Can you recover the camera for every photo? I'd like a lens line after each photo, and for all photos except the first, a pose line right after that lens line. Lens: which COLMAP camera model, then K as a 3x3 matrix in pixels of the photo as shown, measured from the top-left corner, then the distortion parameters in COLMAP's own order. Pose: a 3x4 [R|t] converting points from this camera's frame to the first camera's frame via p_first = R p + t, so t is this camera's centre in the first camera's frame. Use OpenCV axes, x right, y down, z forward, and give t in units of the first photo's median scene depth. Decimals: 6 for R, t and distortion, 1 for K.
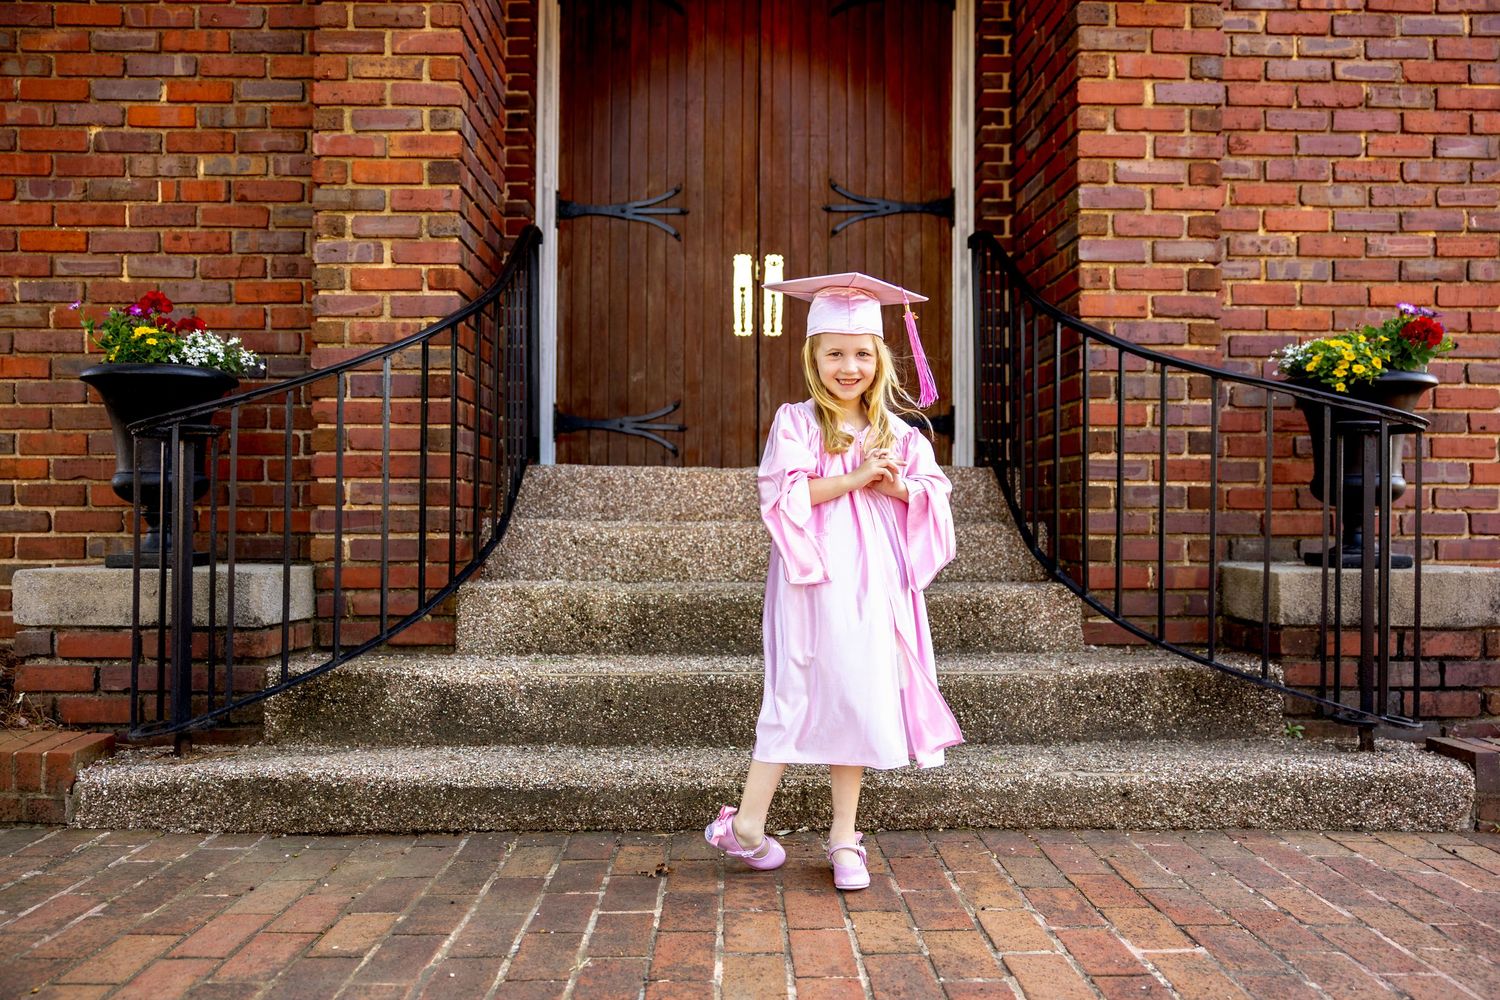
lens RADIAL K [[1148.3, 0, 756.5], [0, 1148.3, 509.1], [0, 0, 1]] dist [-0.001181, 0.007157]
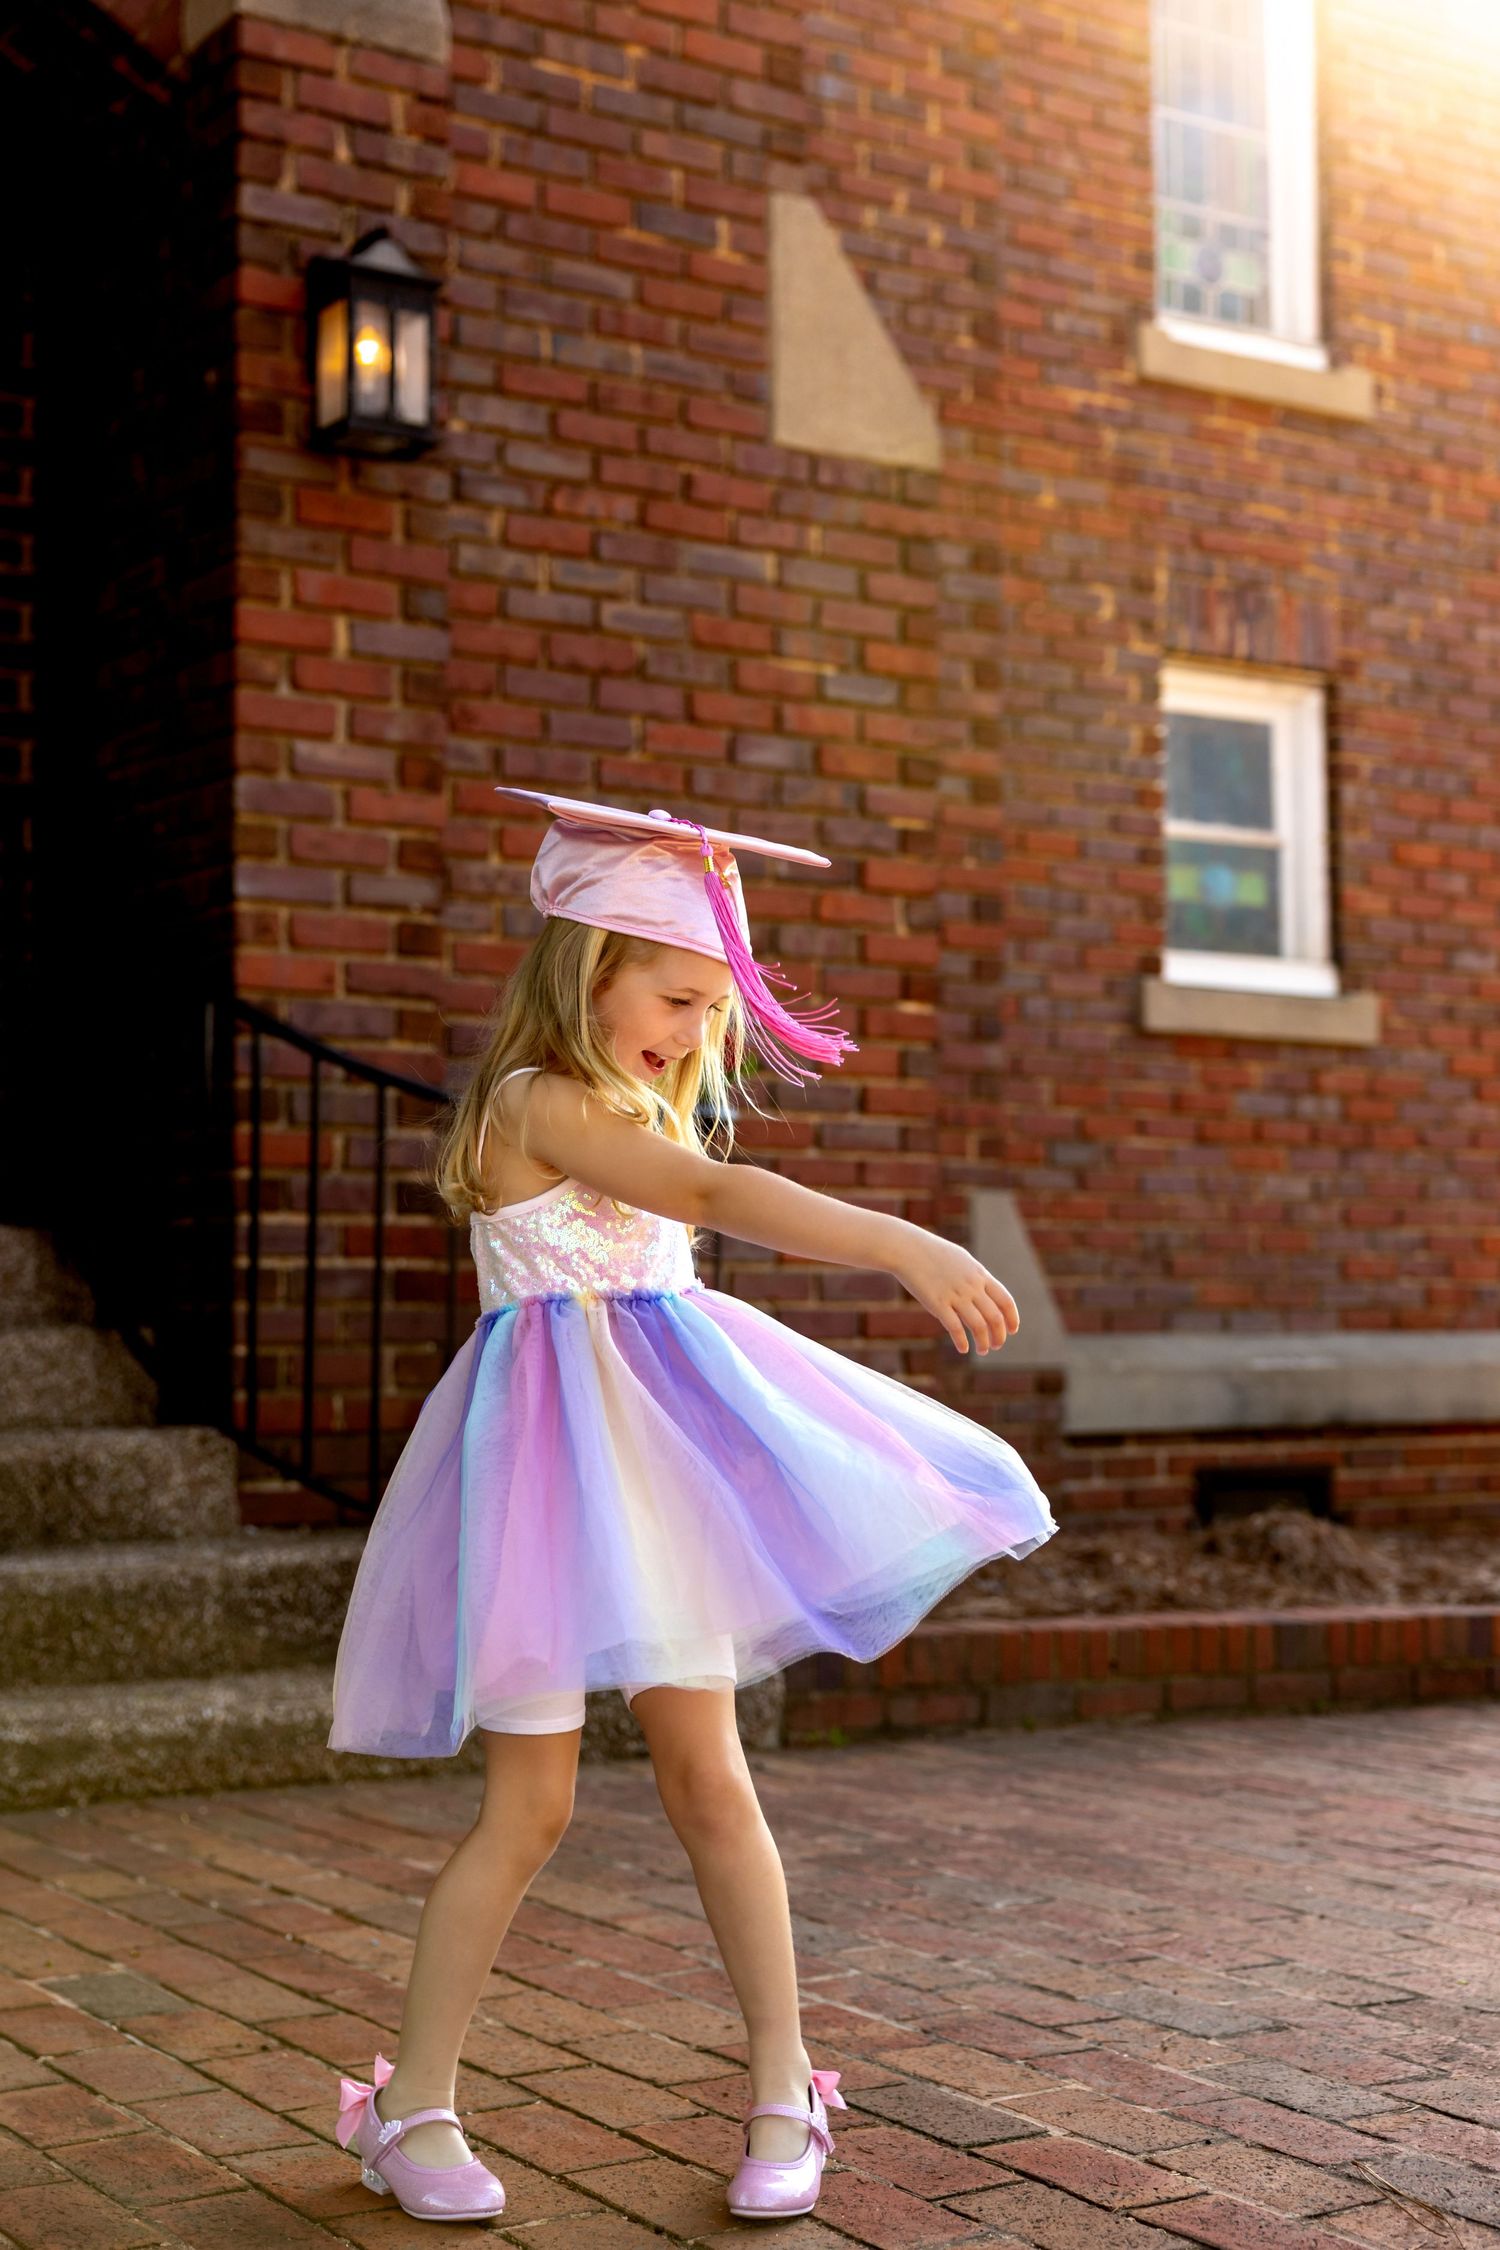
lens RADIAL K [[3252.7, 0, 750.0], [0, 3252.7, 1125.0], [0, 0, 1]] dist [0.045556, 0.021641]
pose [[0.851561, 0.031238, 0.523324, -0.386472], [-0.004728, 0.998640, -0.051916, -0.006241], [-0.524234, 0.041736, 0.850551, -0.607899]]
